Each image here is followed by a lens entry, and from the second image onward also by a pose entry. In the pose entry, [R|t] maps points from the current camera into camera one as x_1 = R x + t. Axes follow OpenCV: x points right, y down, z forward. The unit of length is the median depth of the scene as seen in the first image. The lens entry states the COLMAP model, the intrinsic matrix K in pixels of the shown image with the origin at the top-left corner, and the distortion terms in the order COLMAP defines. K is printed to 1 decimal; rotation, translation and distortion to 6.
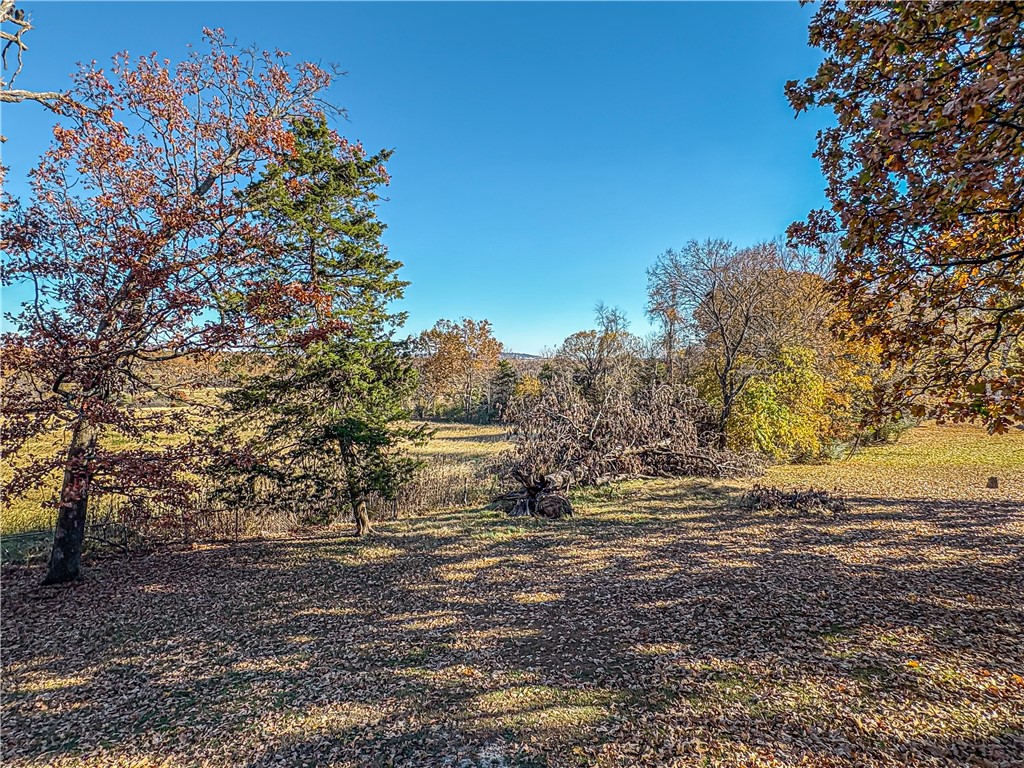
lens RADIAL K [[573.1, 0, 519.0], [0, 573.1, 393.8], [0, 0, 1]] dist [0.002368, 0.000107]
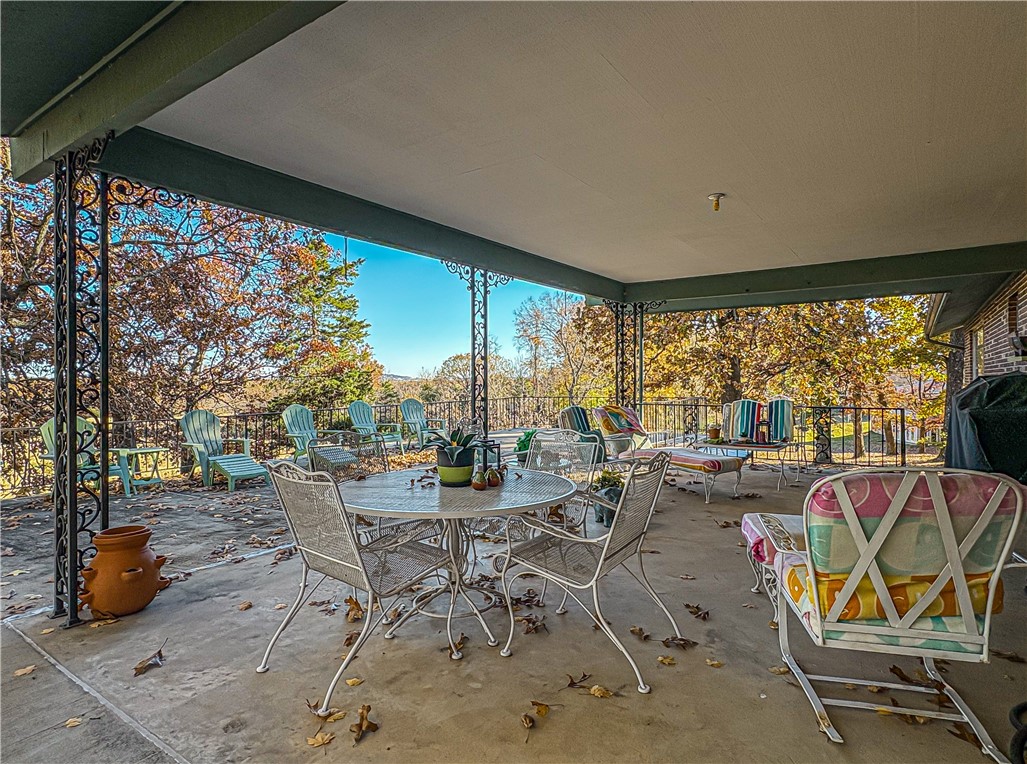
lens RADIAL K [[574.7, 0, 508.7], [0, 574.7, 381.4], [0, 0, 1]] dist [0.002368, 0.000107]
pose [[0.978807, -0.017390, 0.204047, -0.087584], [0.028866, 0.998156, -0.053400, 0.020971], [-0.202742, 0.058159, 0.977504, -0.396903]]
